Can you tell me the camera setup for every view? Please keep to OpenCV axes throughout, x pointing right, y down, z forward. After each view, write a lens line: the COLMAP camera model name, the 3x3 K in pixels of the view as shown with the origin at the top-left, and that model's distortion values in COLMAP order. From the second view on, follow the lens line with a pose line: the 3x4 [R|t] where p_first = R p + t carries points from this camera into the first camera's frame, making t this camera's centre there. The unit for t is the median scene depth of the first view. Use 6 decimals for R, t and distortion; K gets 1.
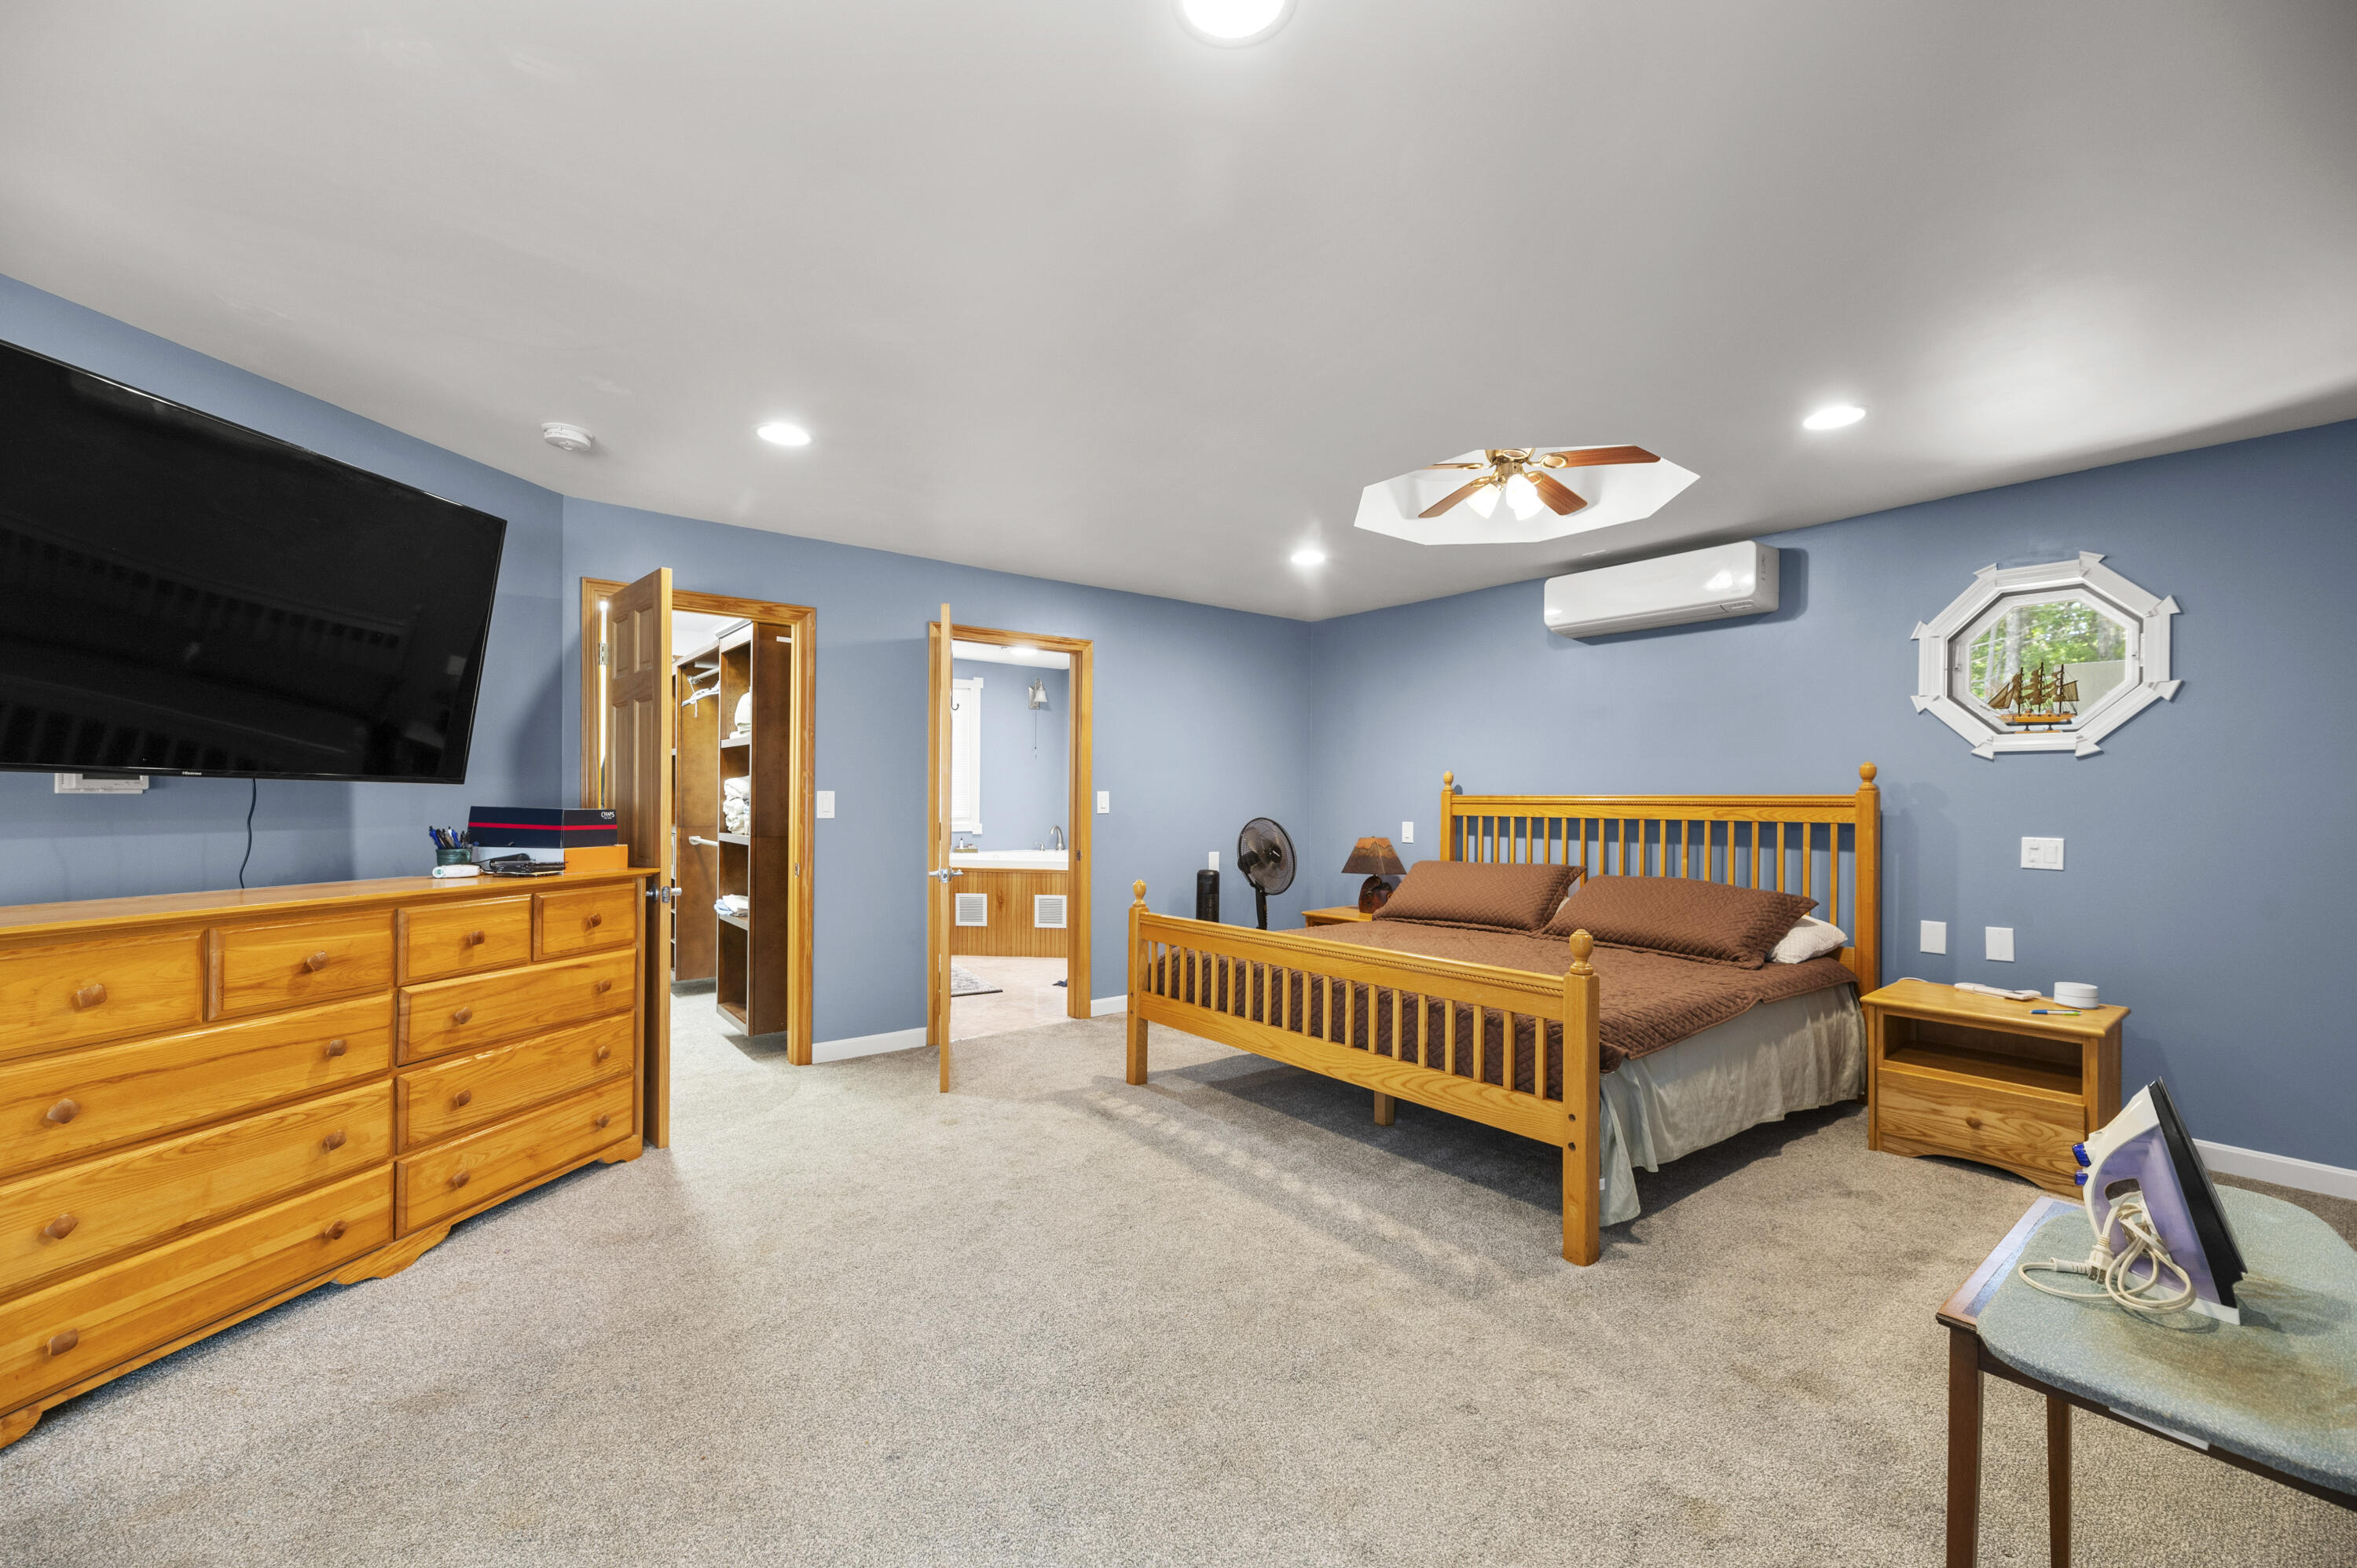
lens RADIAL K [[969.5, 0, 1188.9], [0, 969.5, 794.6], [0, 0, 1]] dist [-0.002968, 0.000965]
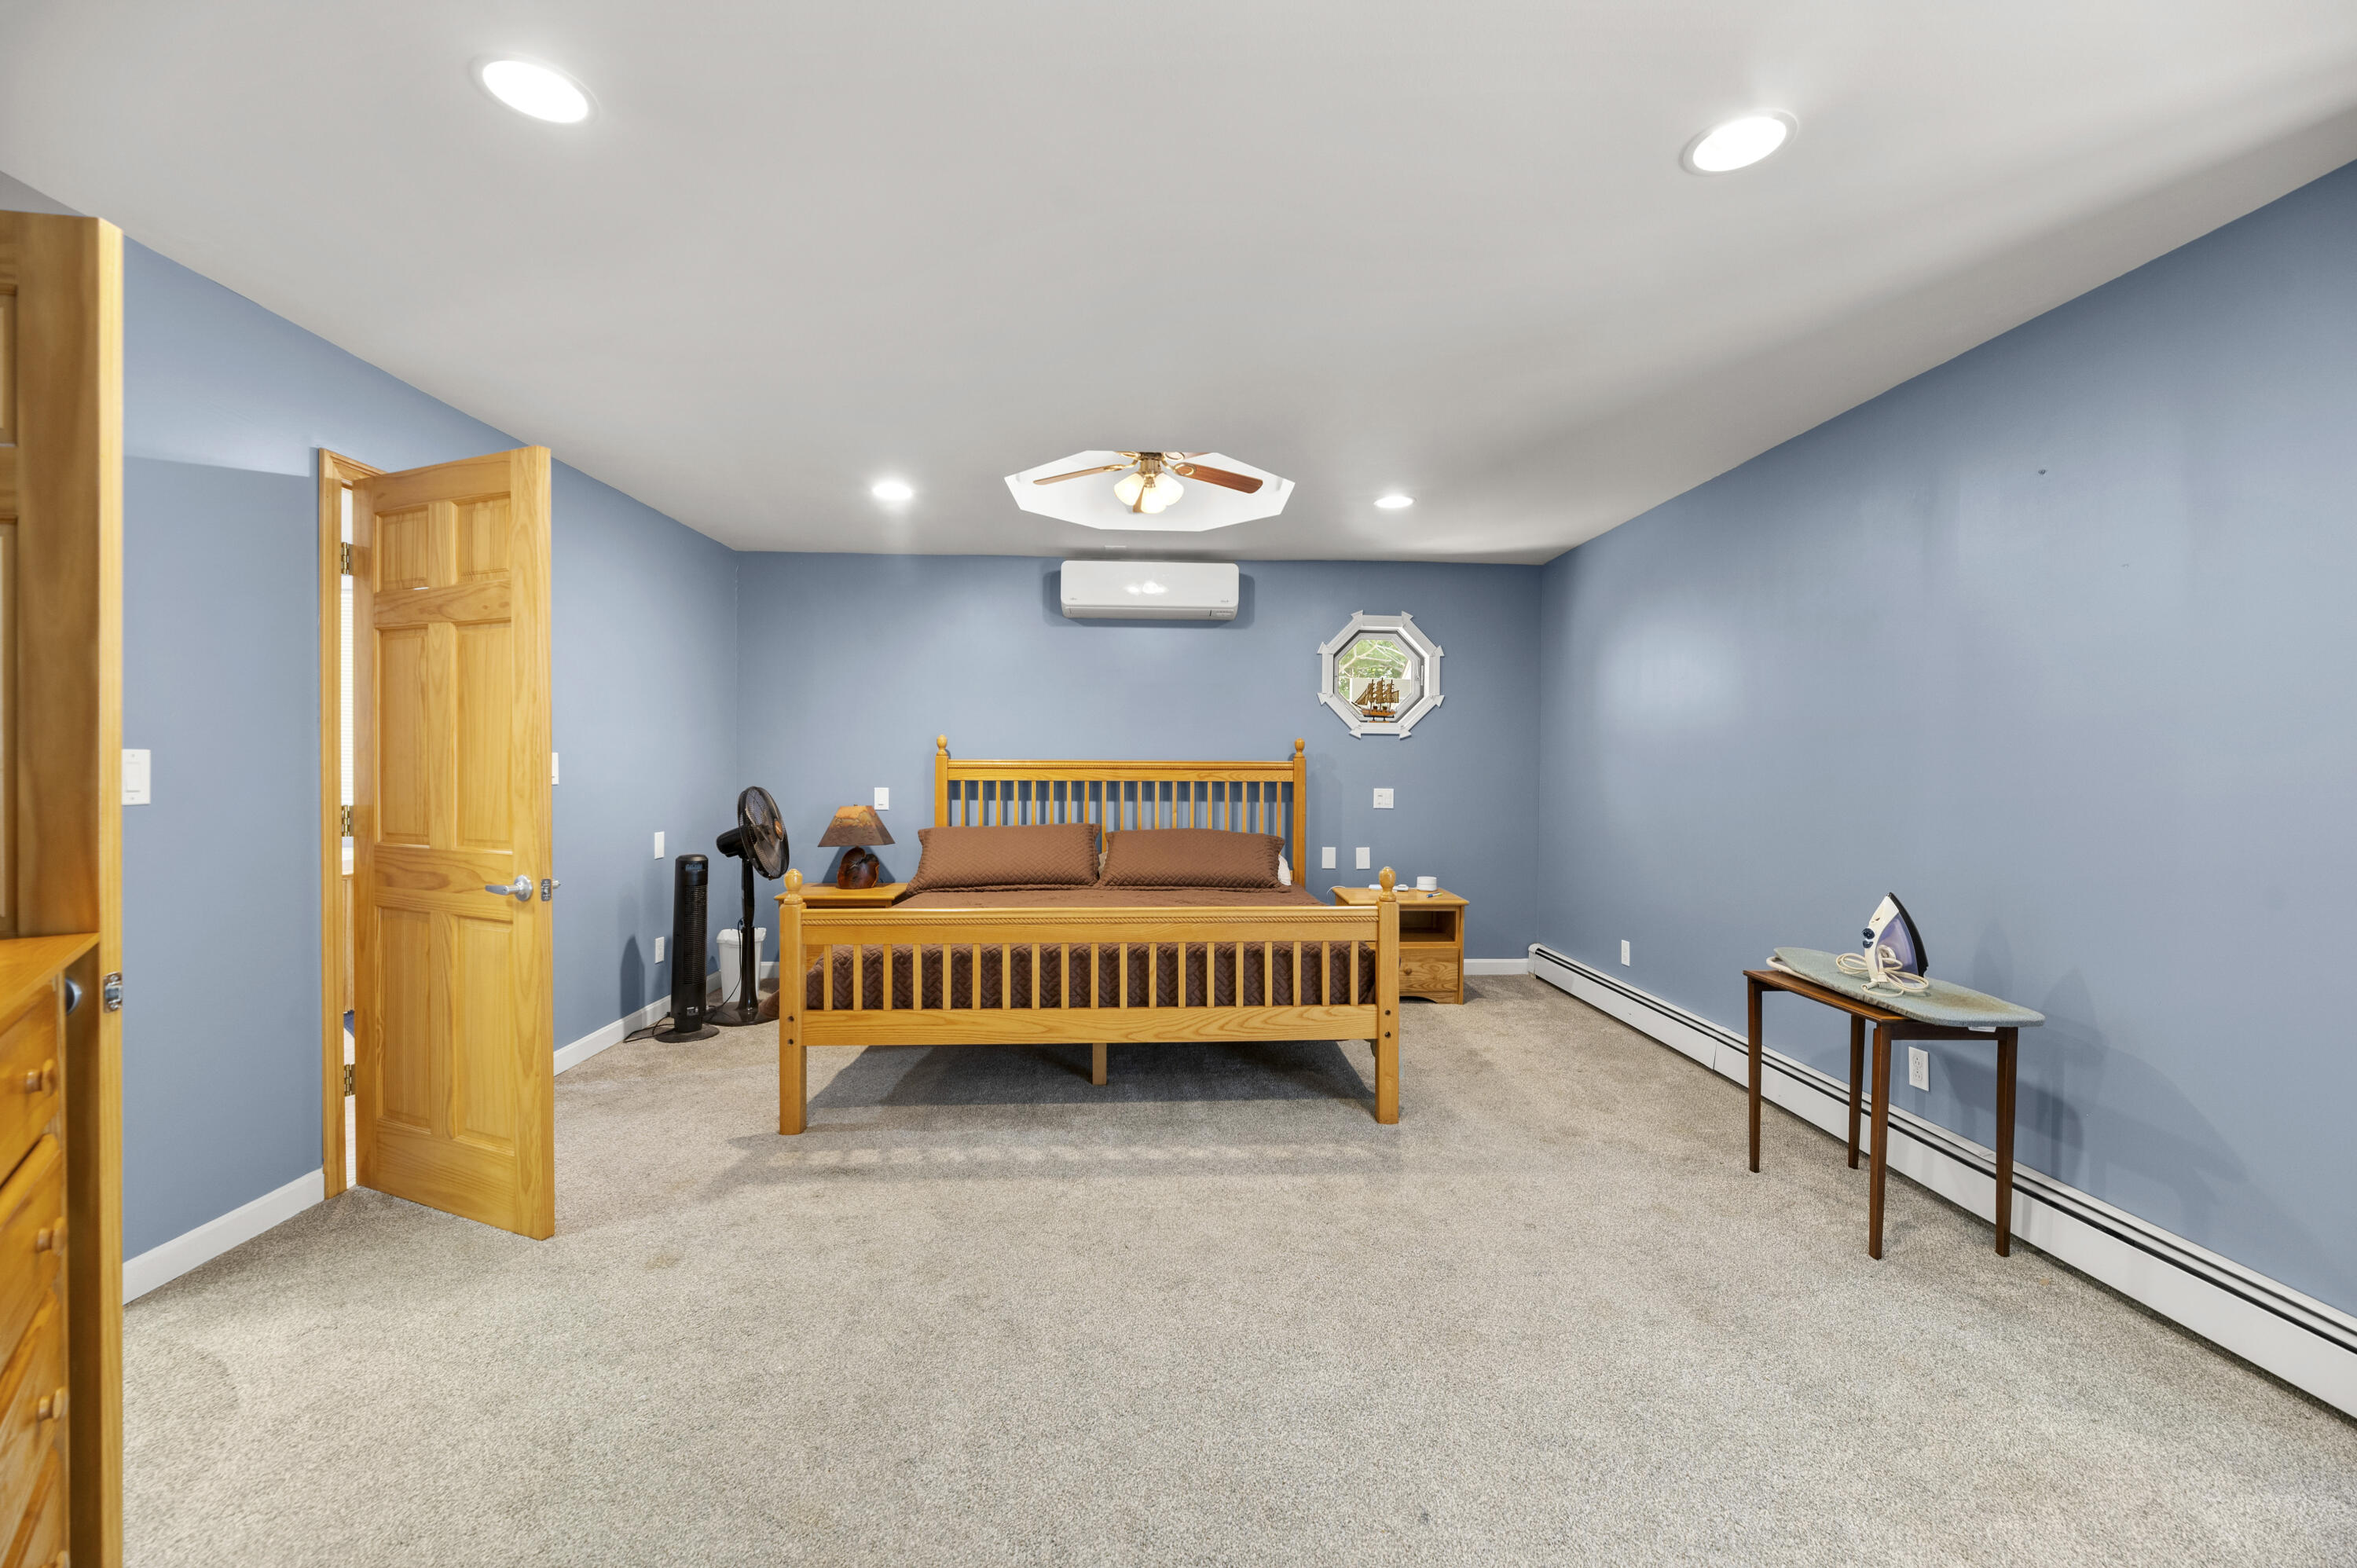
lens RADIAL K [[969.5, 0, 1192.7], [0, 969.5, 774.0], [0, 0, 1]] dist [-0.002968, 0.000965]
pose [[0.568116, -0.009536, 0.822893, -0.573549], [-0.006292, 0.999853, 0.015931, -0.002957], [-0.822925, -0.014229, 0.567972, 0.340788]]
